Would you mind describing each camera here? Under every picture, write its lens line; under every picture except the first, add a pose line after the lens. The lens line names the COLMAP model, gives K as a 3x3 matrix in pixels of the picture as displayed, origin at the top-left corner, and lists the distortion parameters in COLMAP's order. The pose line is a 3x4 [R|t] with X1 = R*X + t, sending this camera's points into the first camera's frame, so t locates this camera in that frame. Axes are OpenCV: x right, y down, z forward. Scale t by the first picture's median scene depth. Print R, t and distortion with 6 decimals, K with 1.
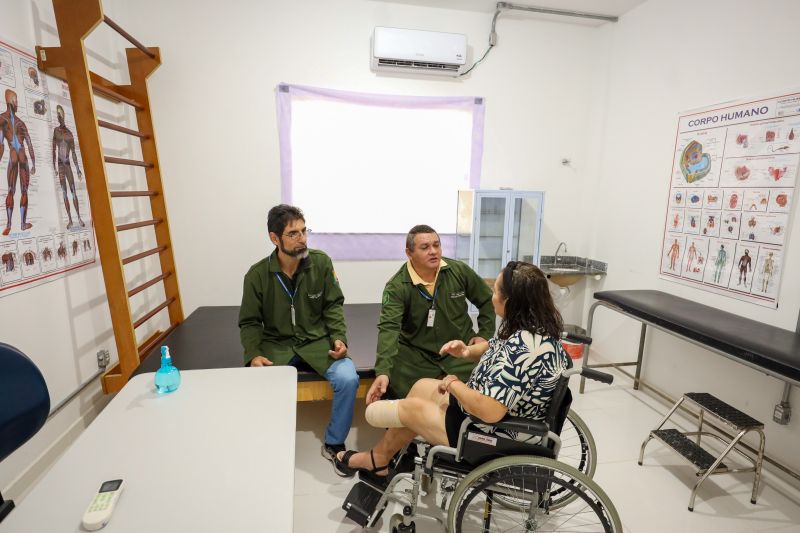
lens RADIAL K [[433.1, 0, 403.9], [0, 433.1, 266.9], [0, 0, 1]] dist [-0.045539, 0.013447]
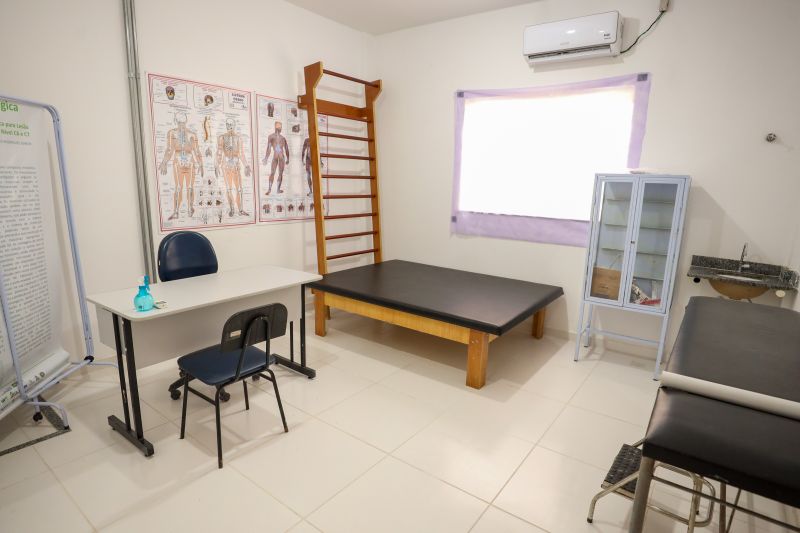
lens RADIAL K [[433.1, 0, 404.2], [0, 433.1, 269.8], [0, 0, 1]] dist [-0.045539, 0.013447]
pose [[0.677666, 0.144187, -0.721096, 0.638612], [-0.137604, 0.988132, 0.068265, 0.029063], [0.722381, 0.052965, 0.689464, 0.047742]]
